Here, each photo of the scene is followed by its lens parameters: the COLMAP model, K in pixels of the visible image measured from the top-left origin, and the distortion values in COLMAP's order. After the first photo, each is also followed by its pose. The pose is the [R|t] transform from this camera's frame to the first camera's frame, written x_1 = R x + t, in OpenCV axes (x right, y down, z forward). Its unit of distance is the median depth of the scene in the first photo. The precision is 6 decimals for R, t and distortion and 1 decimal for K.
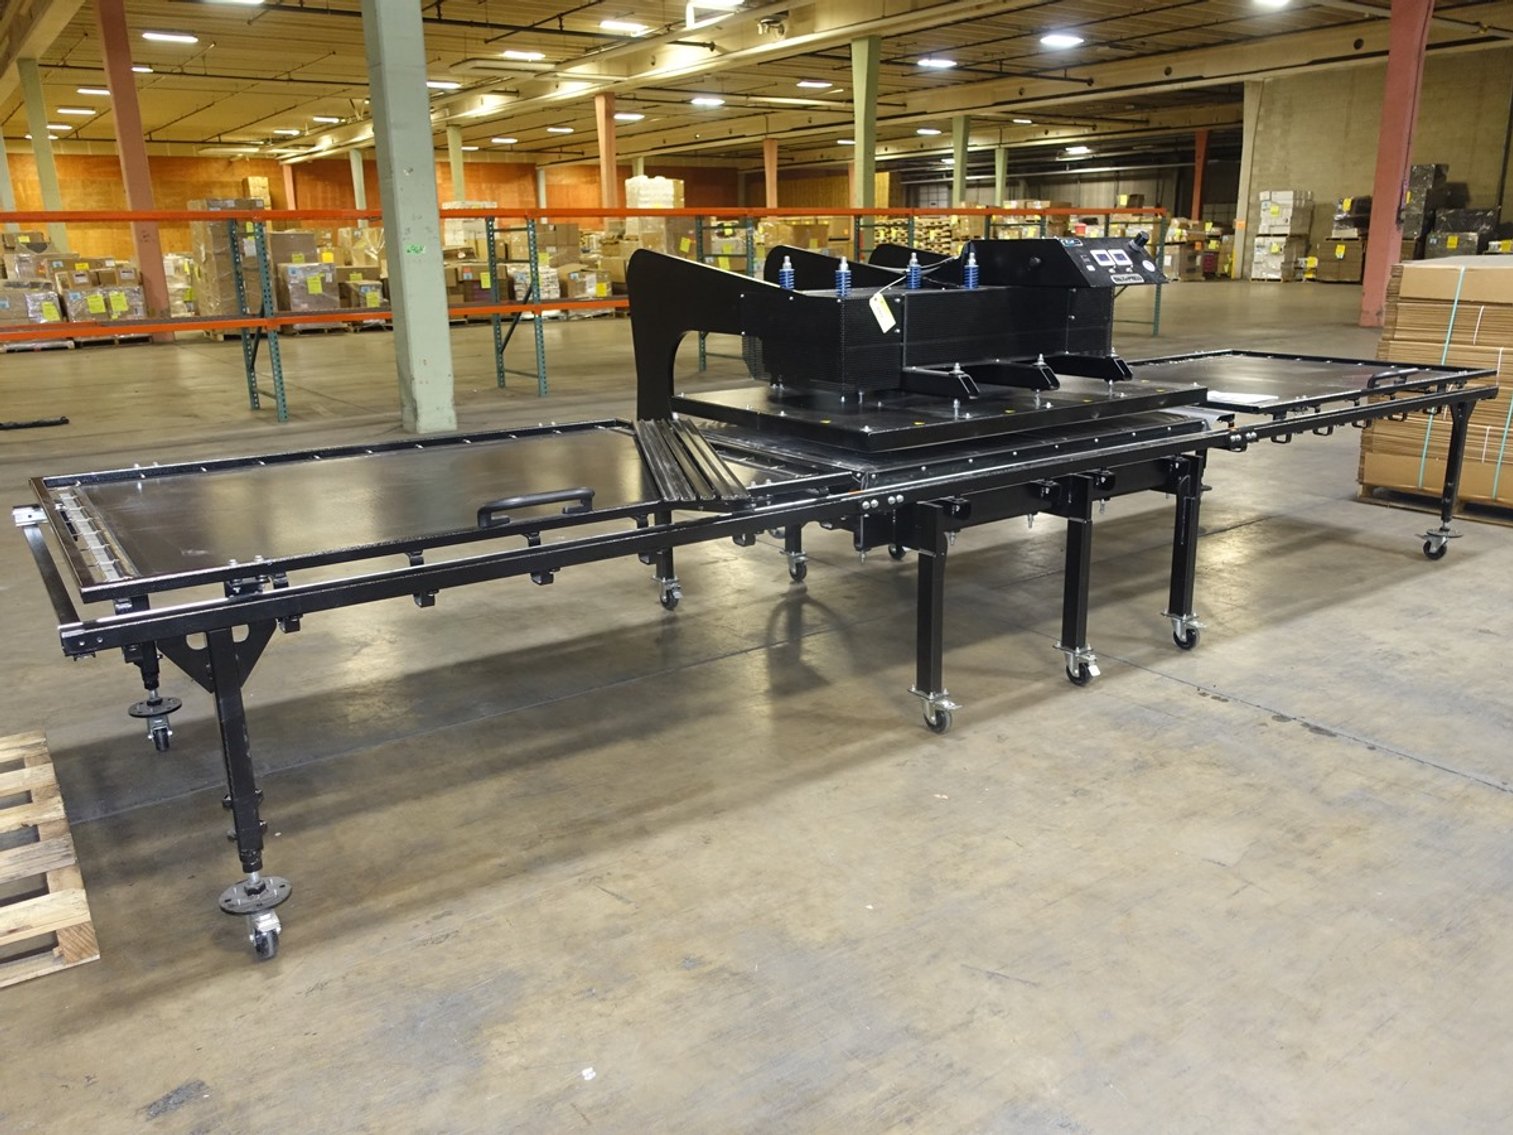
lens RADIAL K [[1155.9, 0, 757.3], [0, 1155.9, 562.9], [0, 0, 1]] dist [-0.000320, -0.000036]
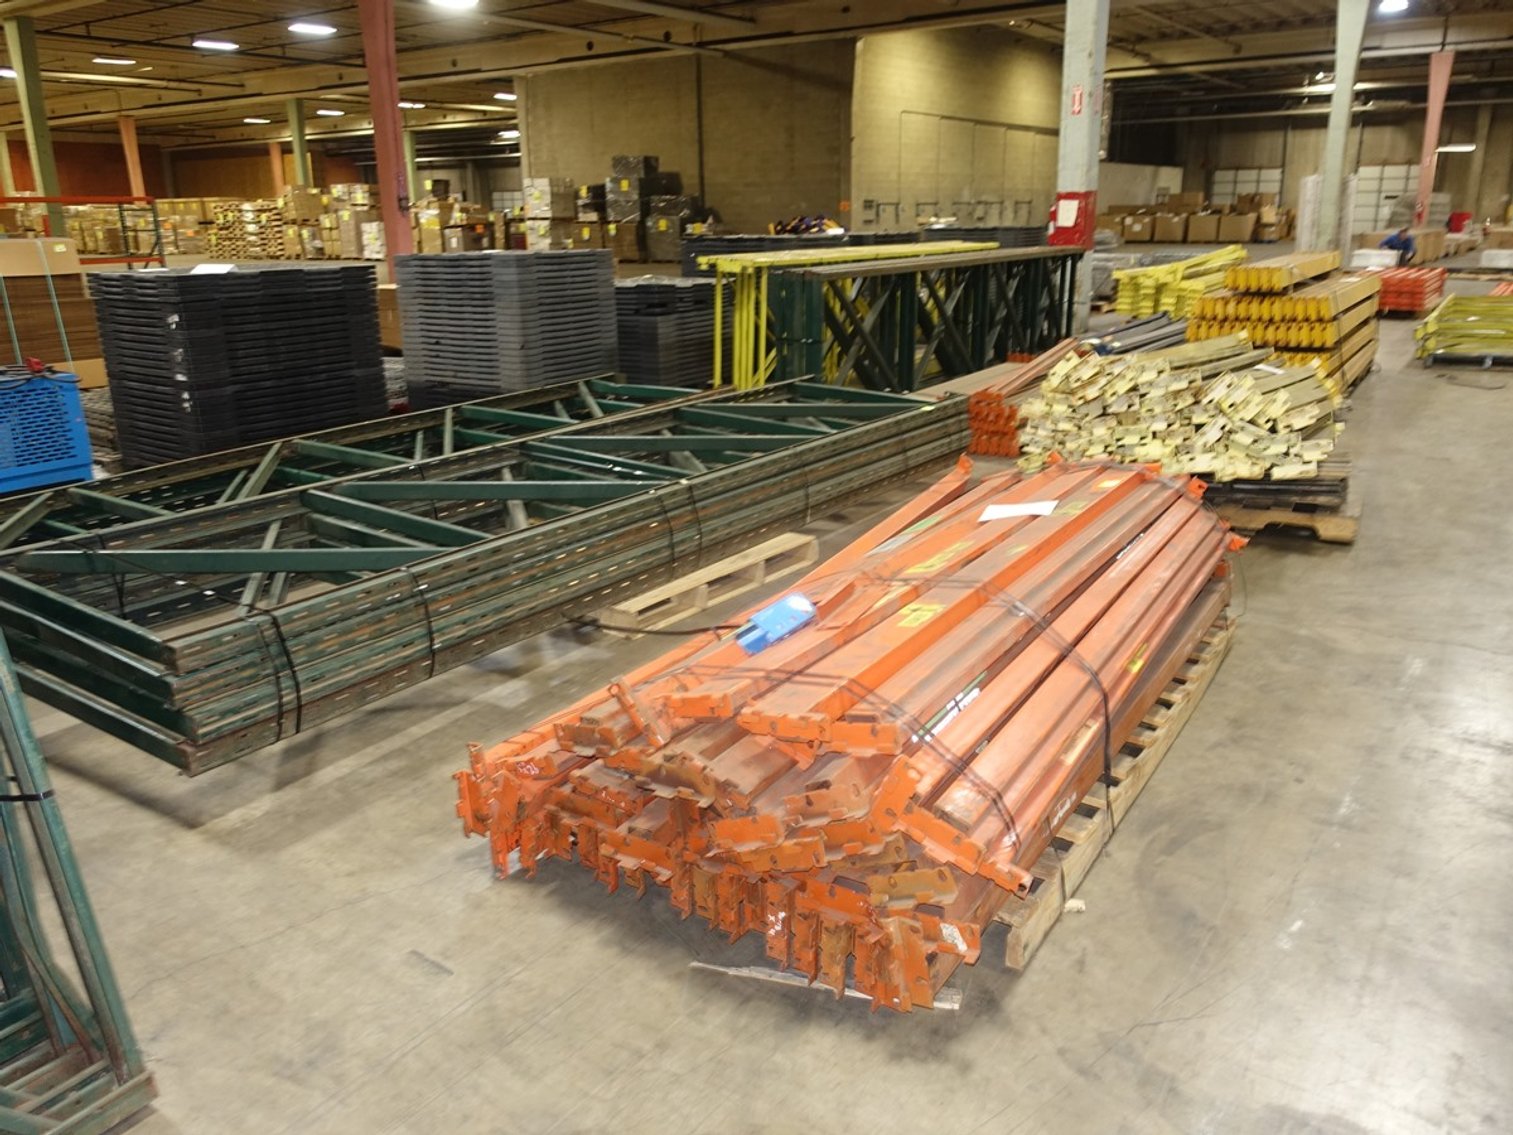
lens RADIAL K [[1155.9, 0, 754.8], [0, 1155.9, 575.1], [0, 0, 1]] dist [-0.000320, -0.000036]
pose [[0.945822, -0.096379, 0.310050, 0.257439], [0.088622, 0.995300, 0.039044, 0.027531], [-0.312356, -0.009452, 0.949918, -0.105255]]
